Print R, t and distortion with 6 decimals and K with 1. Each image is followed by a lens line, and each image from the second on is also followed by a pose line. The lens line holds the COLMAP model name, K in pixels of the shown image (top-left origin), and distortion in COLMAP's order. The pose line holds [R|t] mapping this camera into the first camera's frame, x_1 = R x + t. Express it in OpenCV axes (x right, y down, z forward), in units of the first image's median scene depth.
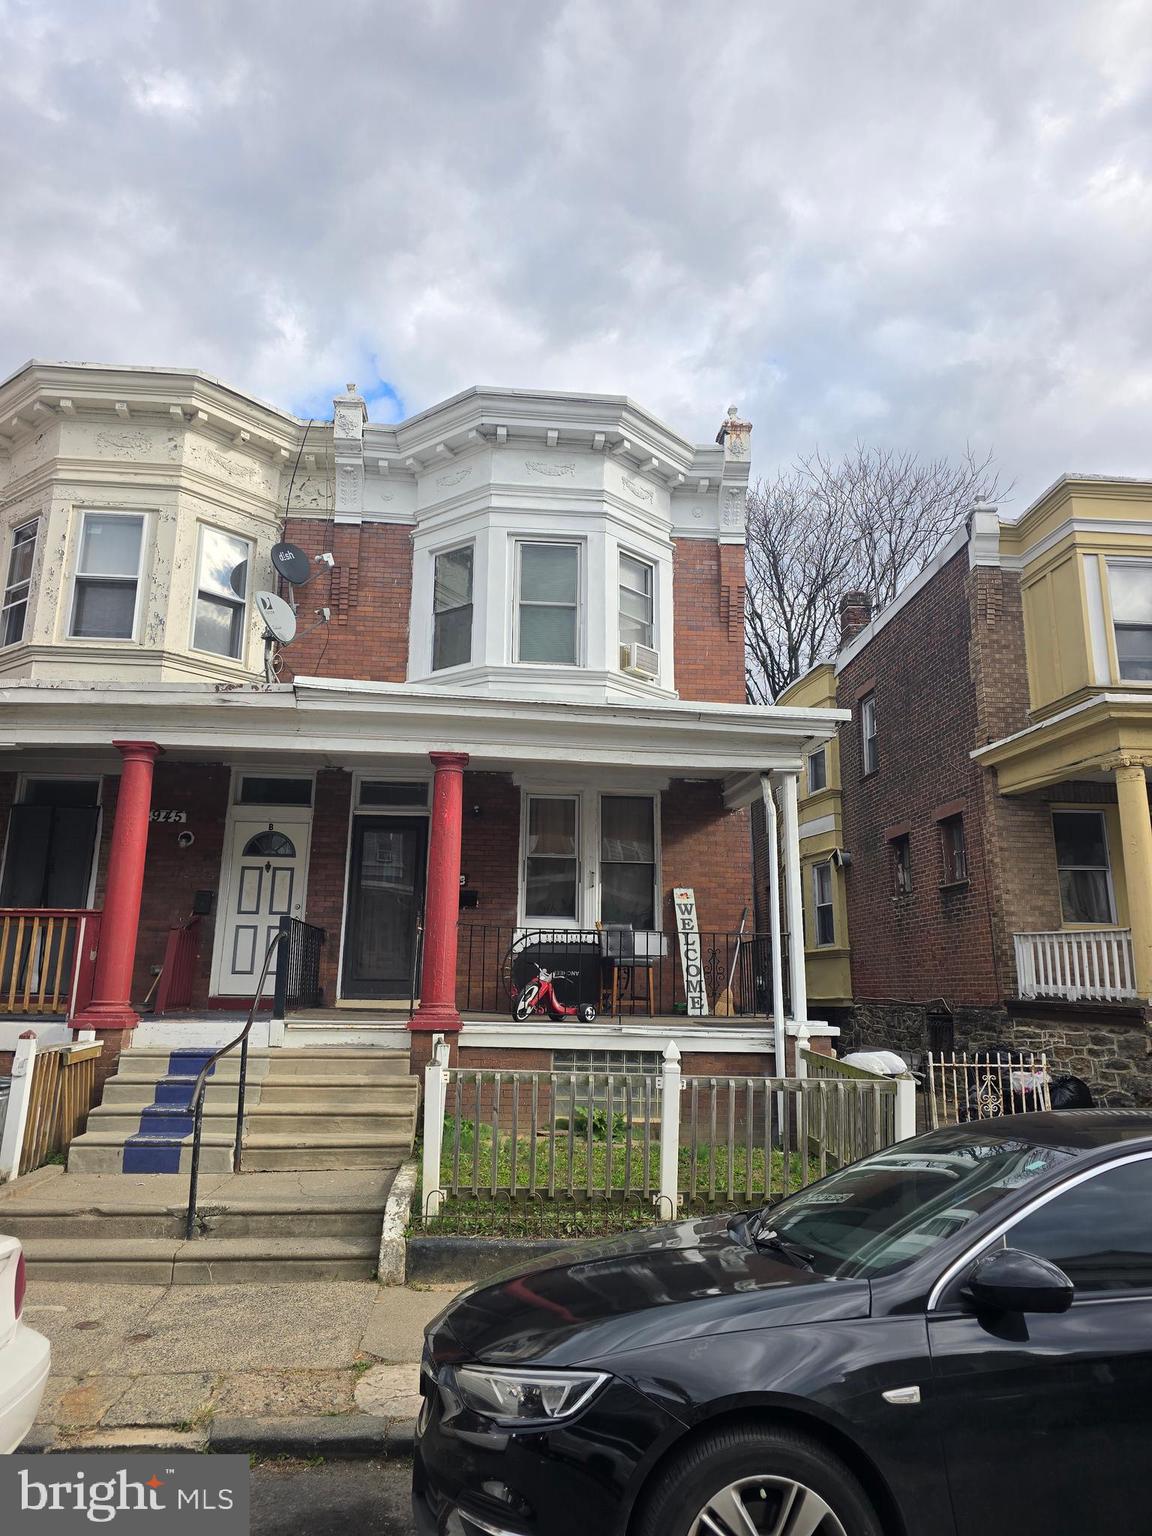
lens RADIAL K [[1078.5, 0, 572.1], [0, 1078.5, 765.4], [0, 0, 1]] dist [0.078172, -0.087572]
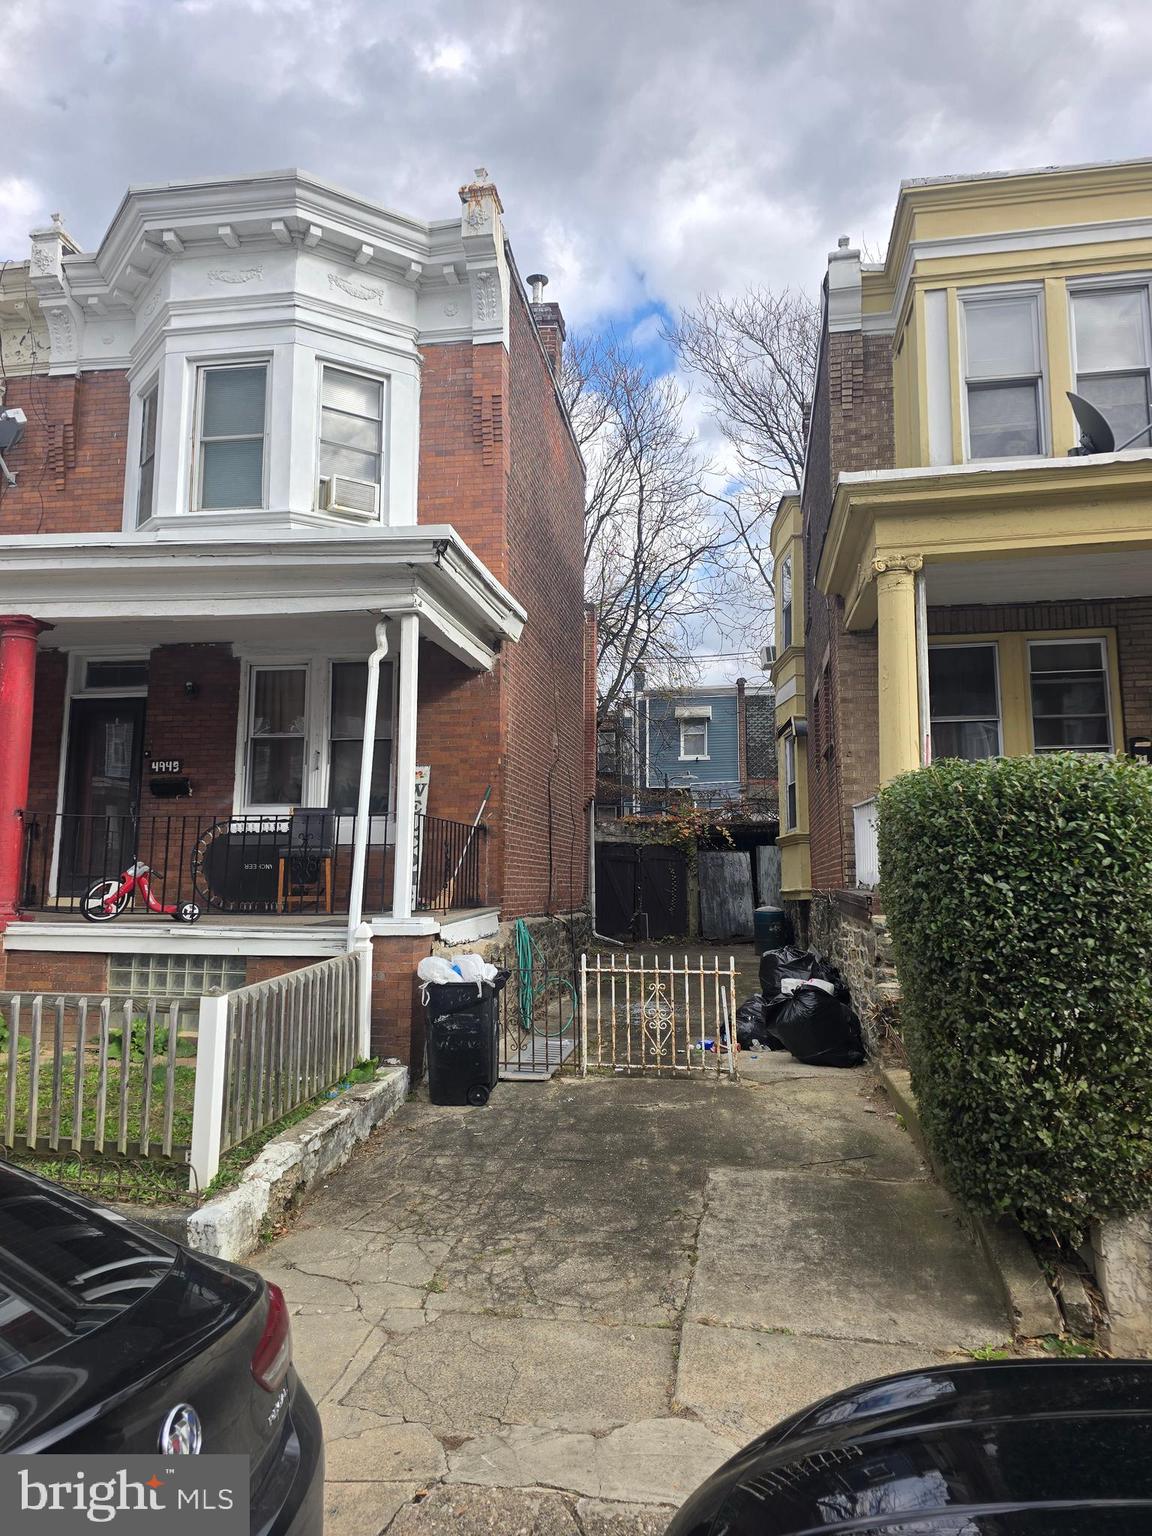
lens RADIAL K [[1078.5, 0, 572.1], [0, 1078.5, 765.4], [0, 0, 1]] dist [0.078172, -0.087572]
pose [[0.965833, -0.038415, -0.256302, 0.426343], [0.061932, 0.994512, 0.084322, 0.048160], [0.251656, -0.097315, 0.962912, 0.206532]]
